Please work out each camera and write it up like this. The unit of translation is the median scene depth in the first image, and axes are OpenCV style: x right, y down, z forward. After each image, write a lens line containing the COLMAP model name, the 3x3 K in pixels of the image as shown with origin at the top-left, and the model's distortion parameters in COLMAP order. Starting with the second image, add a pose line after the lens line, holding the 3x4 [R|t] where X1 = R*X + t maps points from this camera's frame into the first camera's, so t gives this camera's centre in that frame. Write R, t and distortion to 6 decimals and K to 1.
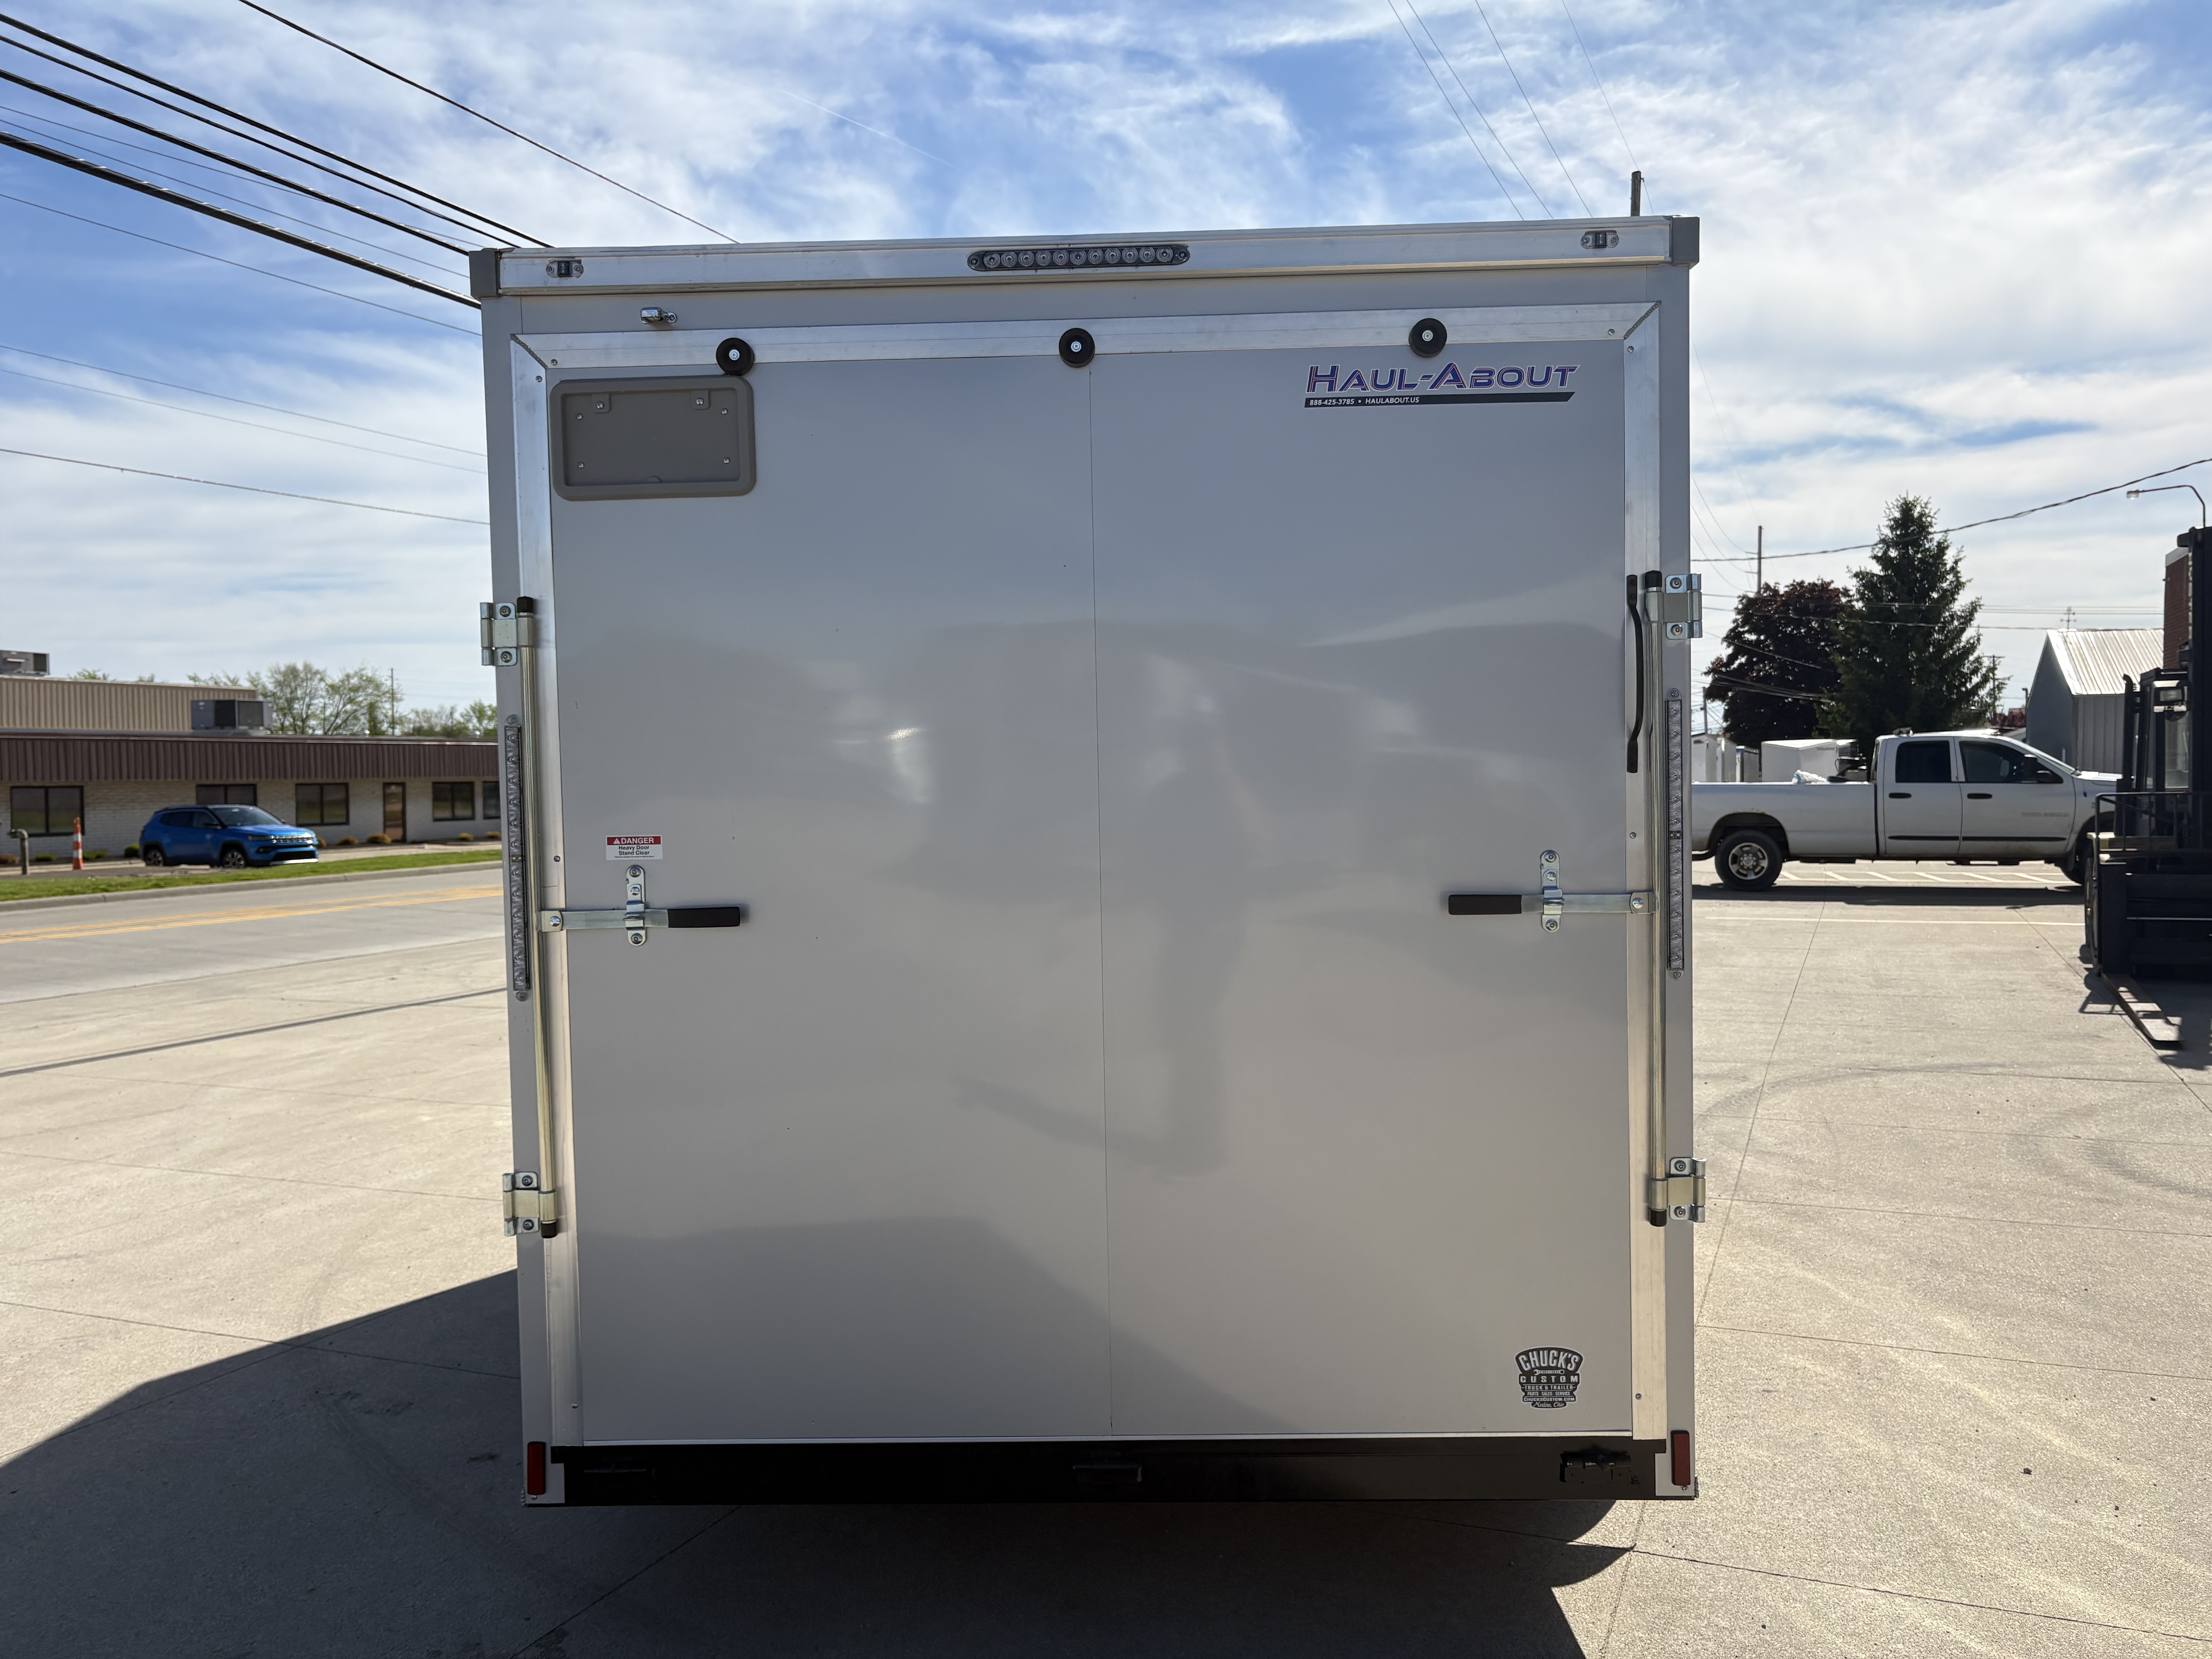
lens RADIAL K [[1684.9, 0, 1112.7], [0, 1684.9, 841.4], [0, 0, 1]] dist [0.053477, -0.057316]
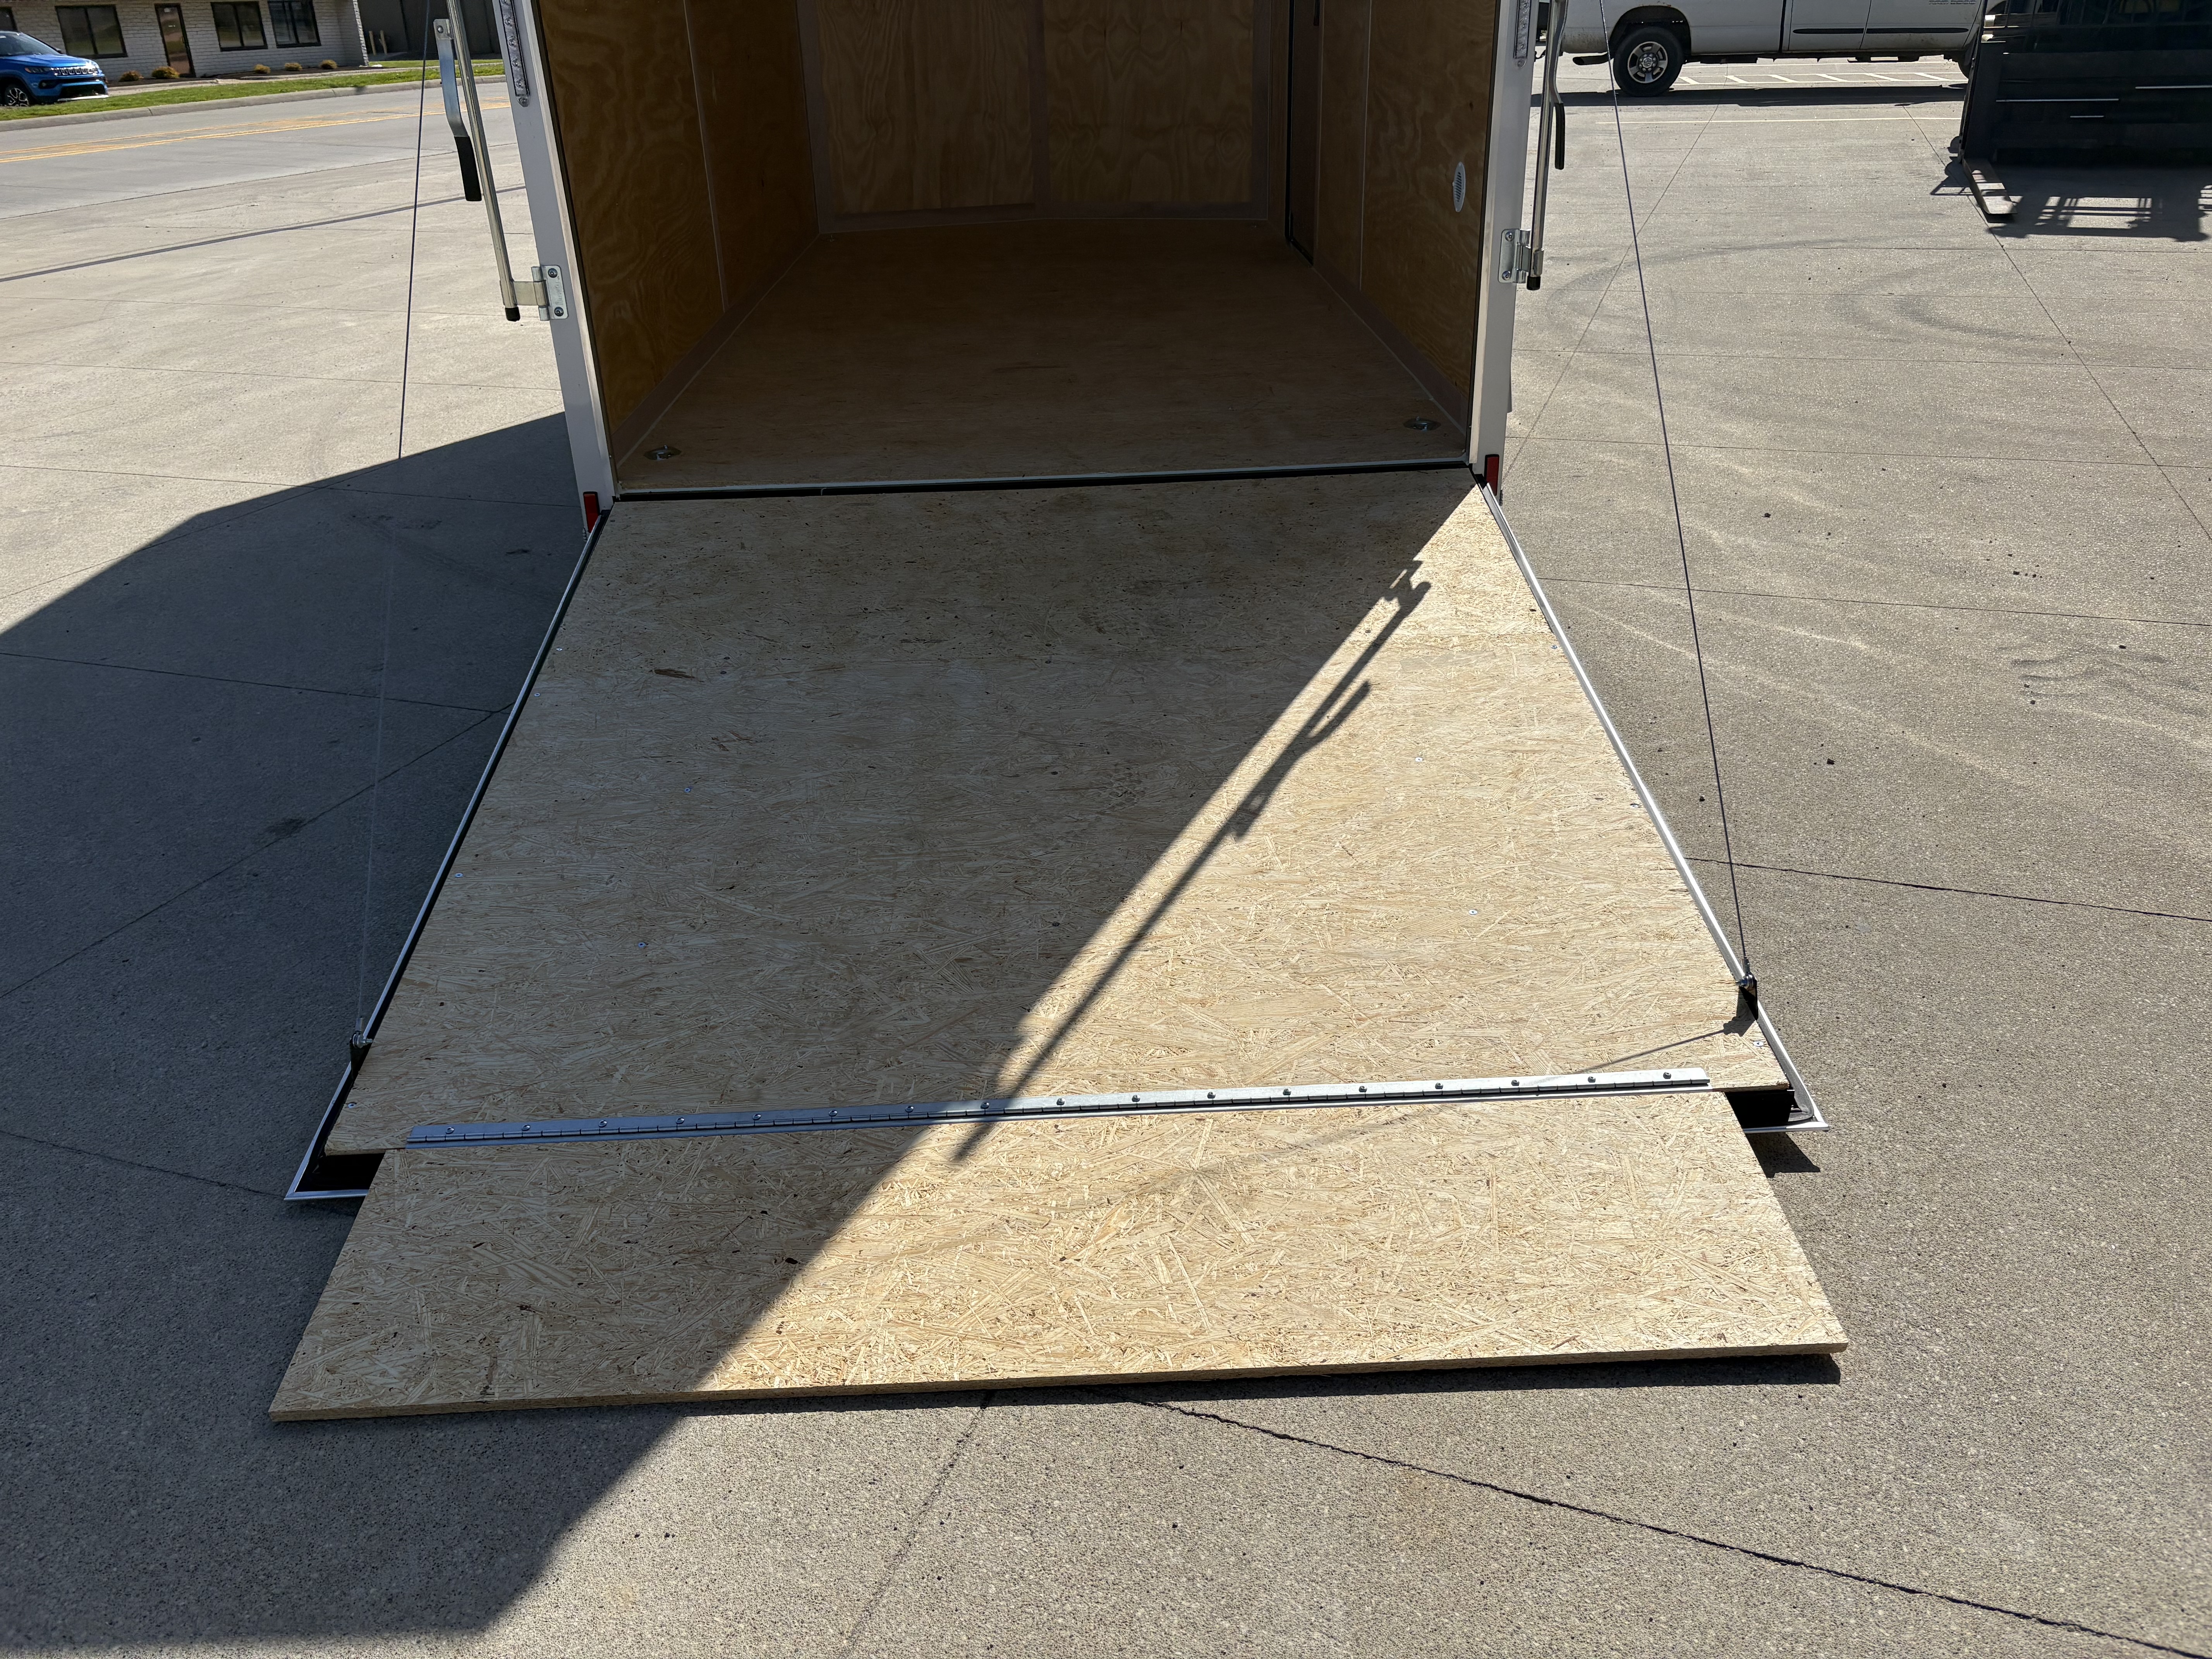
lens RADIAL K [[1688.9, 0, 1096.1], [0, 1688.9, 807.7], [0, 0, 1]] dist [0.056731, -0.061567]
pose [[0.997902, -0.038611, 0.051964, -0.018232], [0.014905, 0.918143, 0.395969, 0.033097], [-0.062999, -0.394364, 0.916792, -0.113357]]
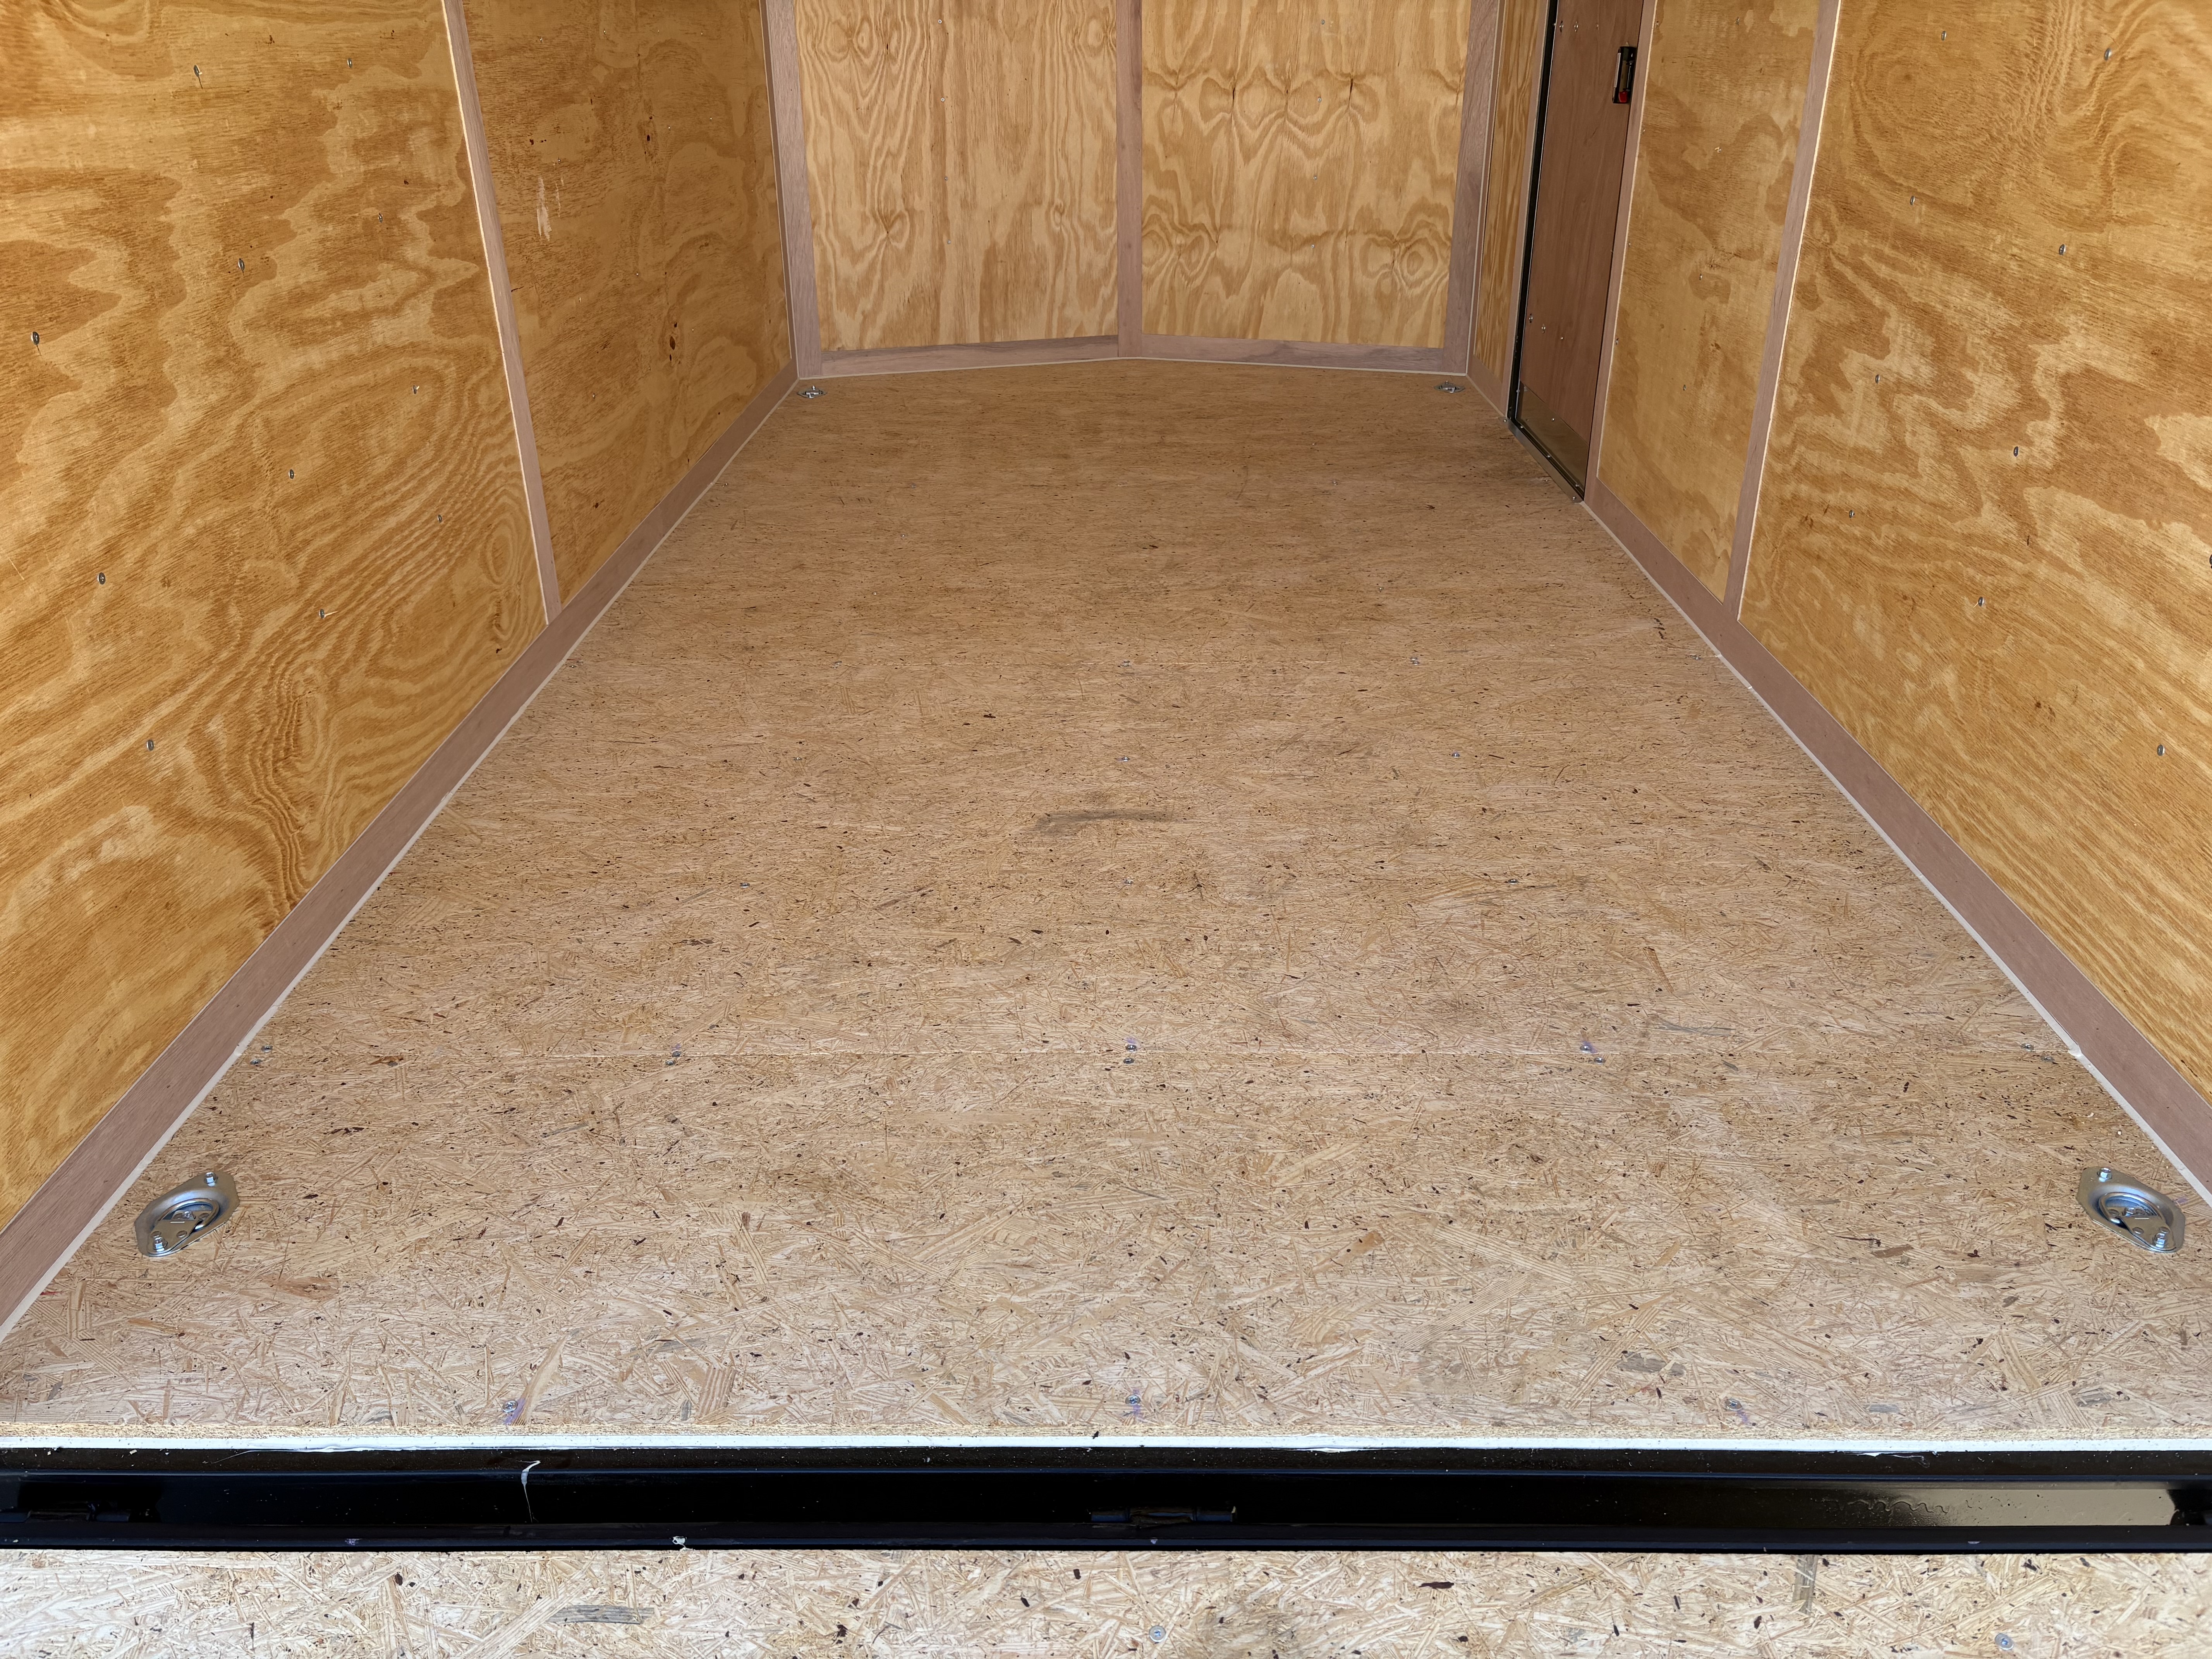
lens RADIAL K [[1689.4, 0, 1094.8], [0, 1689.4, 827.9], [0, 0, 1]] dist [0.044488, -0.048355]
pose [[0.999762, -0.004830, 0.021286, -0.012903], [-0.004056, 0.917118, 0.398596, 0.009487], [-0.021447, -0.398587, 0.916880, 0.283387]]
